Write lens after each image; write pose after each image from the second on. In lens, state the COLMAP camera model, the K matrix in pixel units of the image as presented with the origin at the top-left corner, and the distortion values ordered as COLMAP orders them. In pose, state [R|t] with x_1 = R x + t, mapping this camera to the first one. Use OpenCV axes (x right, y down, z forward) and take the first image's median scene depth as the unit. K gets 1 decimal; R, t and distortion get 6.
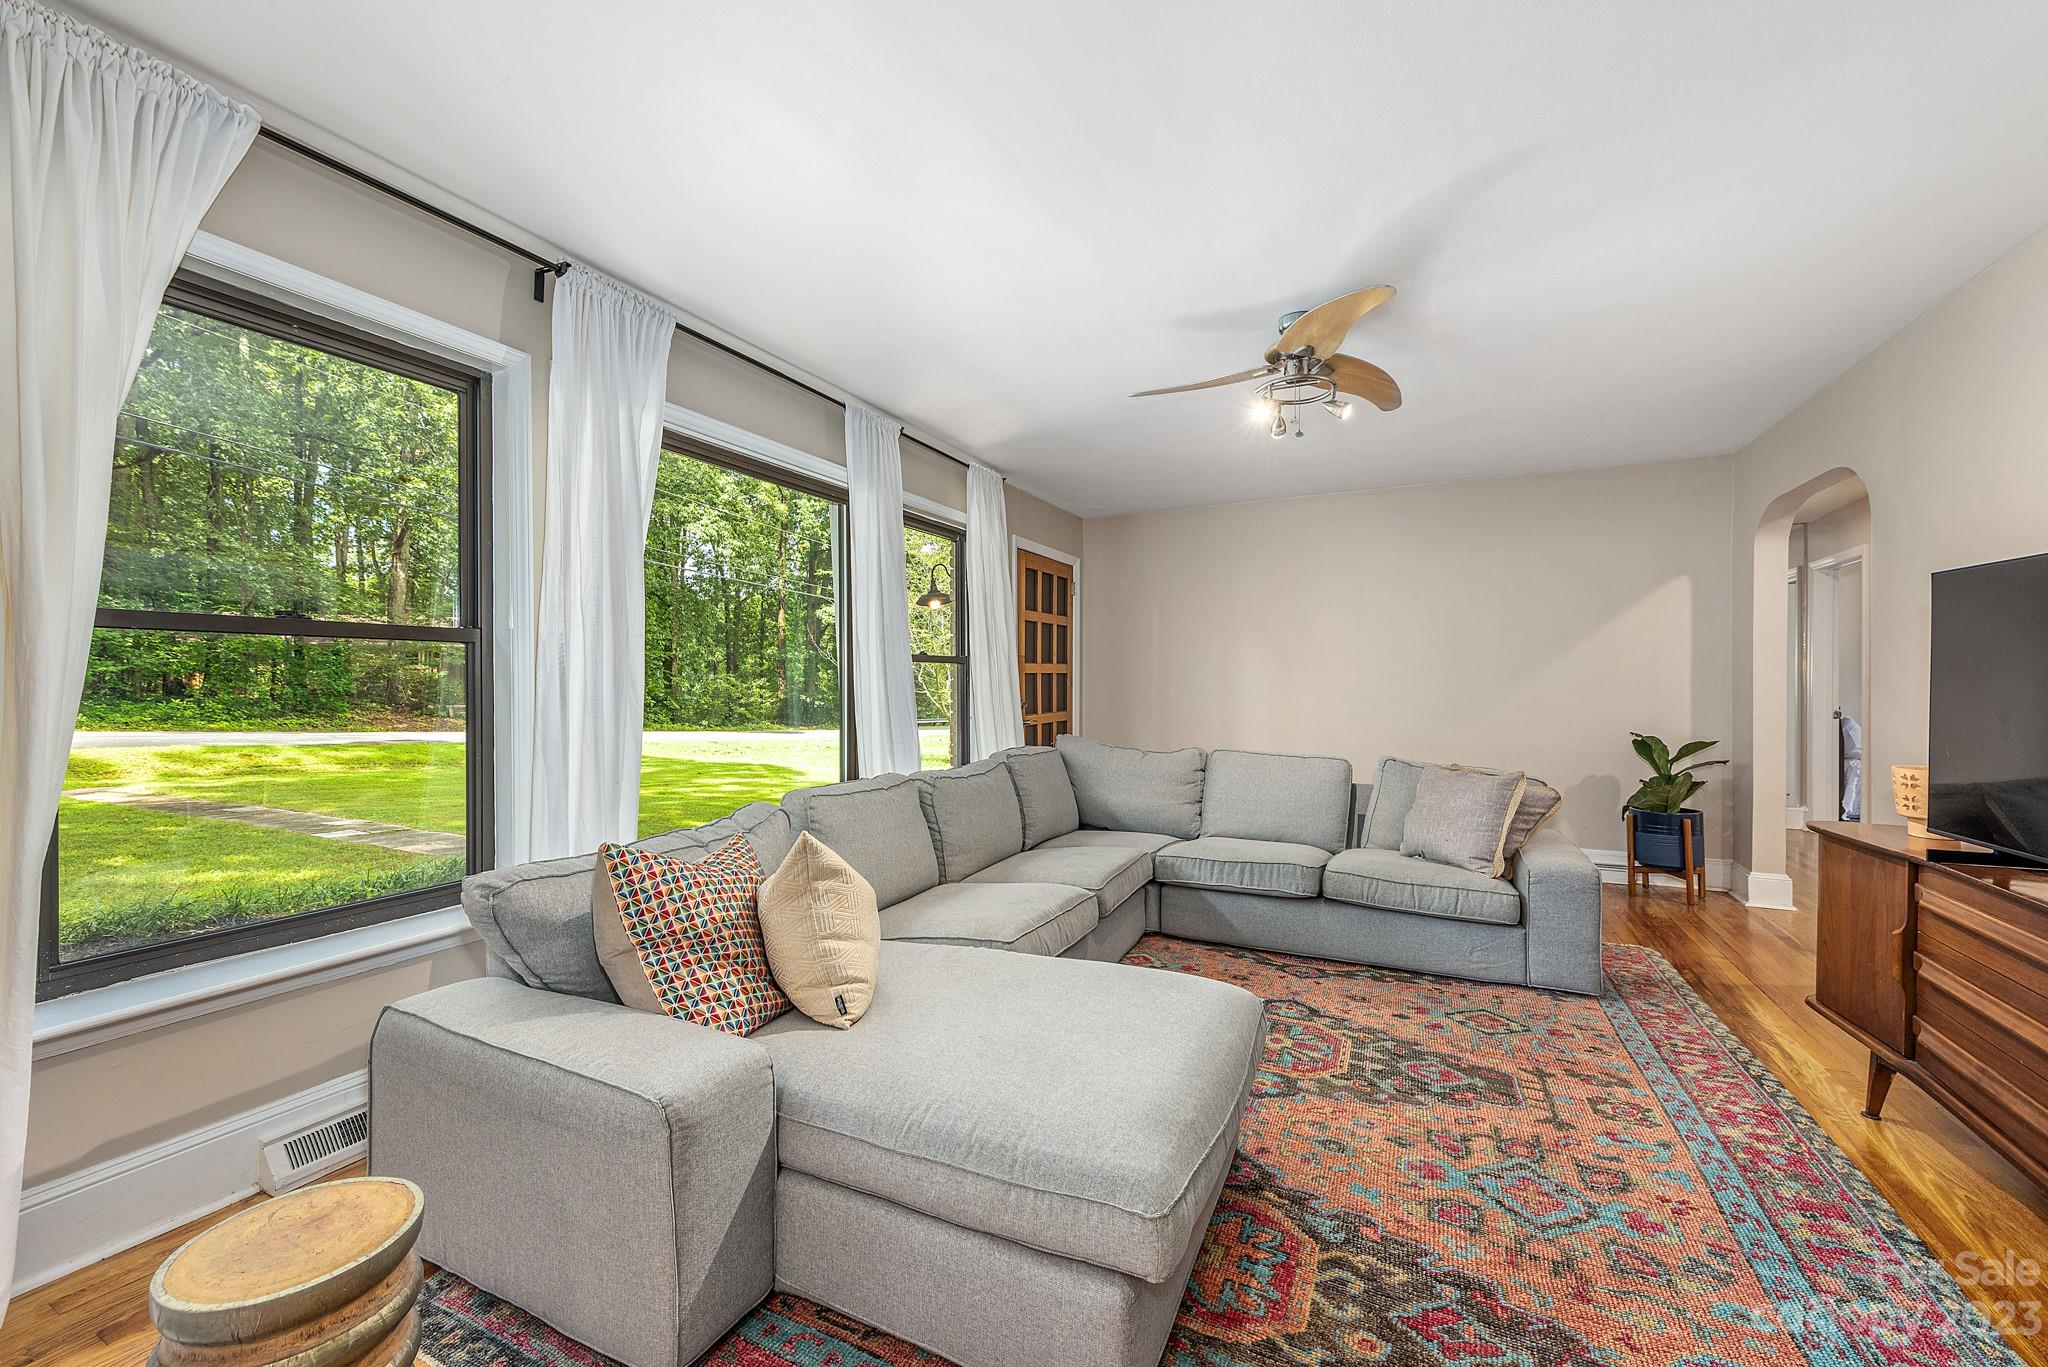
lens RADIAL K [[795.6, 0, 1031.1], [0, 795.6, 683.2], [0, 0, 1]] dist [0.003052, -0.000268]
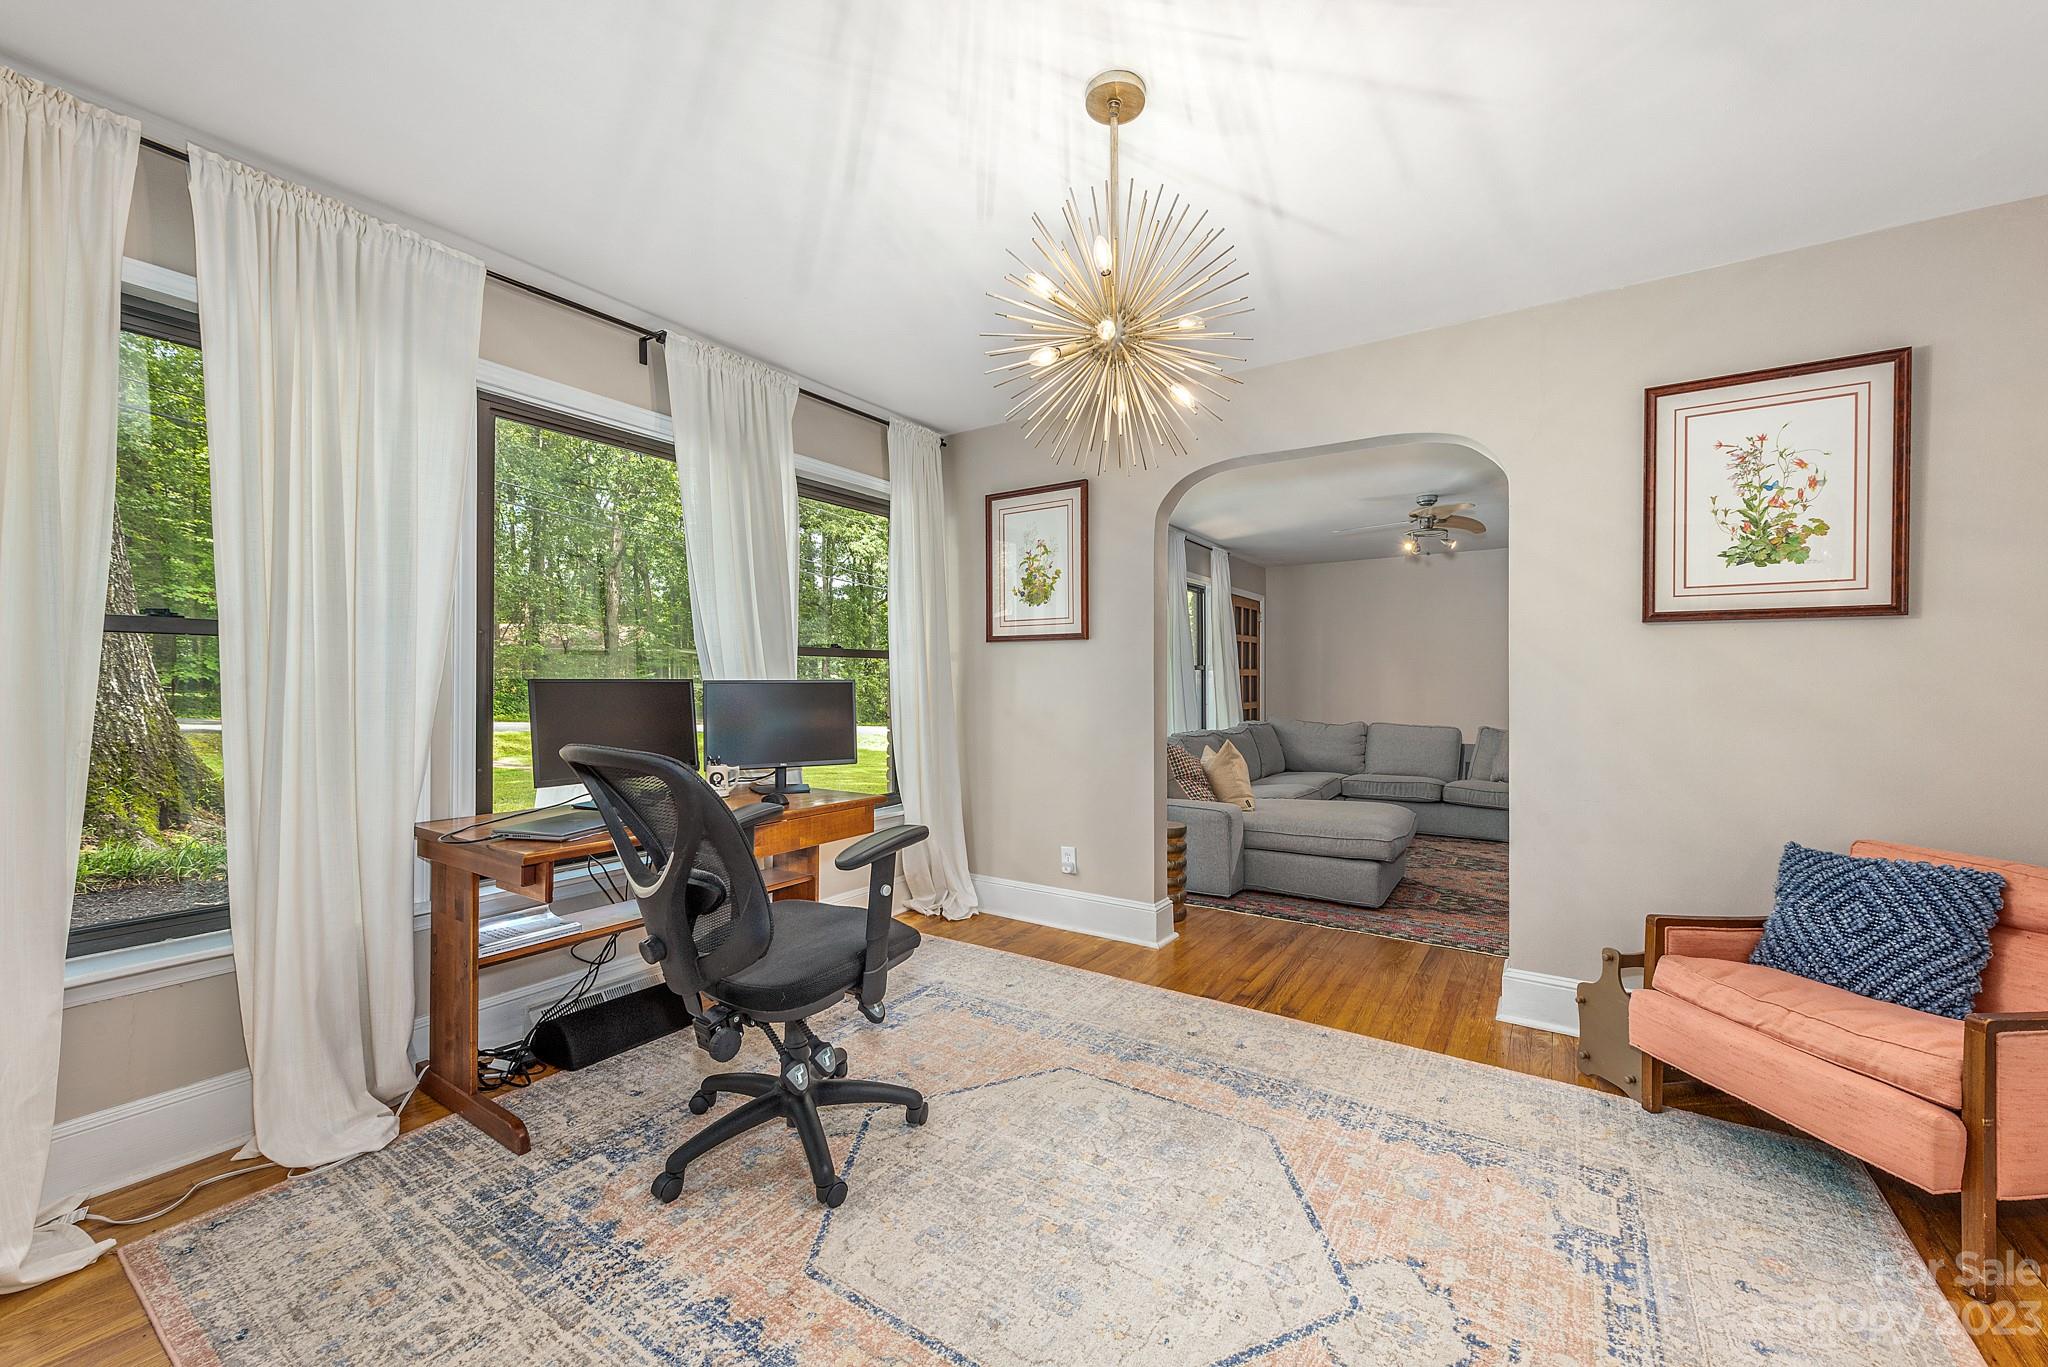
lens RADIAL K [[801.8, 0, 1030.5], [0, 801.8, 676.3], [0, 0, 1]] dist [0.004106, -0.000033]
pose [[0.992152, -0.000326, -0.125038, -0.478748], [-0.000870, 0.999954, -0.009508, 0.007984], [0.125035, 0.009542, 0.992106, -1.329455]]
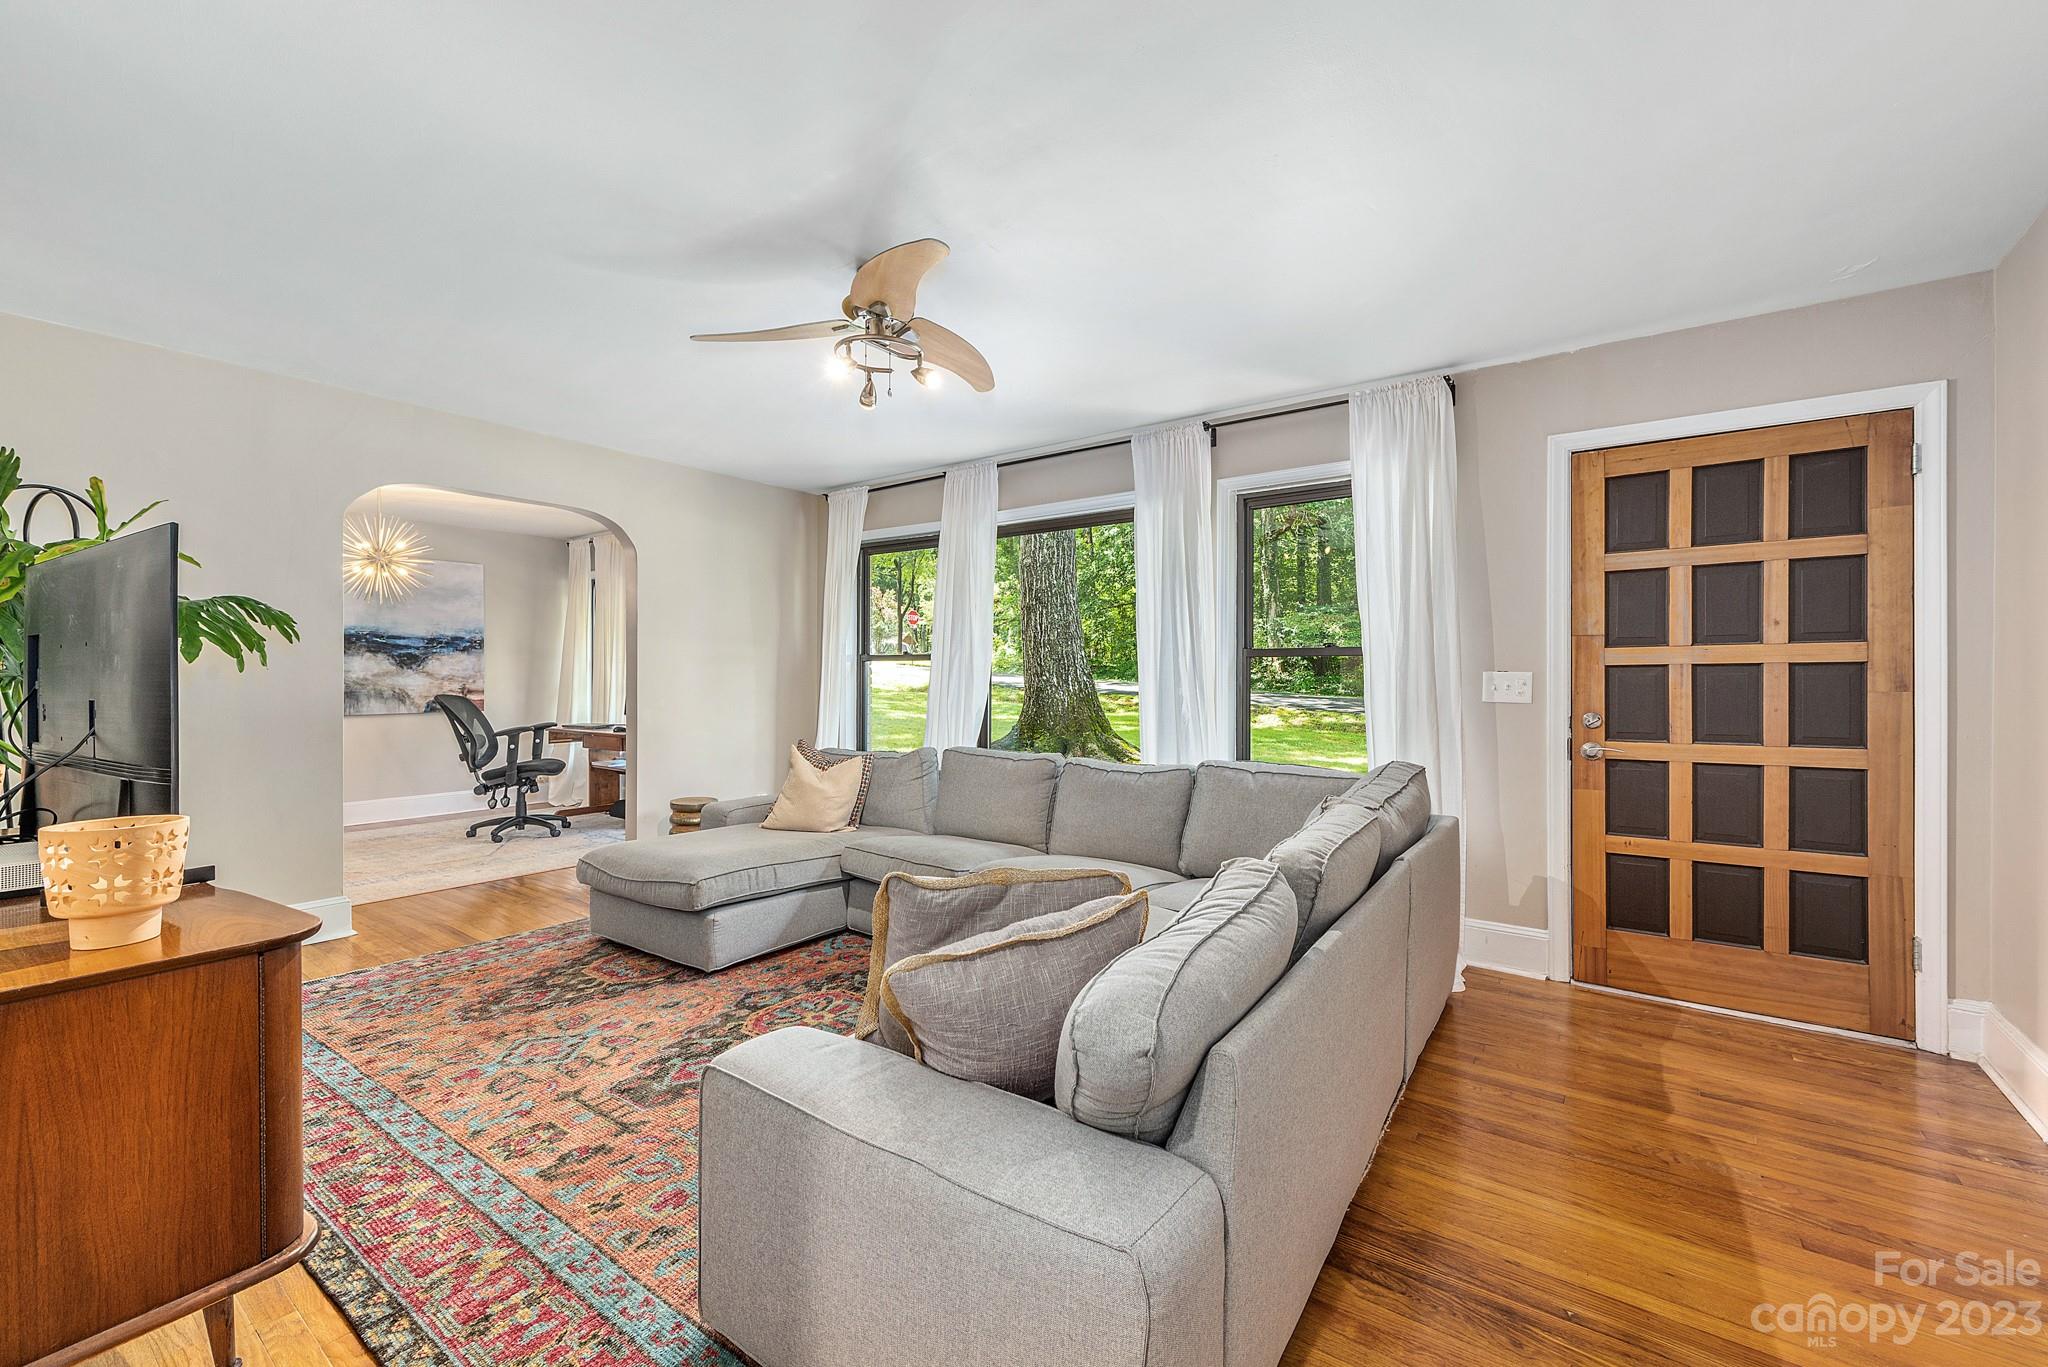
lens RADIAL K [[827.2, 0, 1035.7], [0, 827.2, 675.3], [0, 0, 1]] dist [0.000792, -0.000100]
pose [[-0.159645, -0.003956, -0.987167, 1.520088], [-0.007240, 0.999970, -0.002836, -0.001077], [0.987148, 0.006694, -0.159669, 1.647124]]
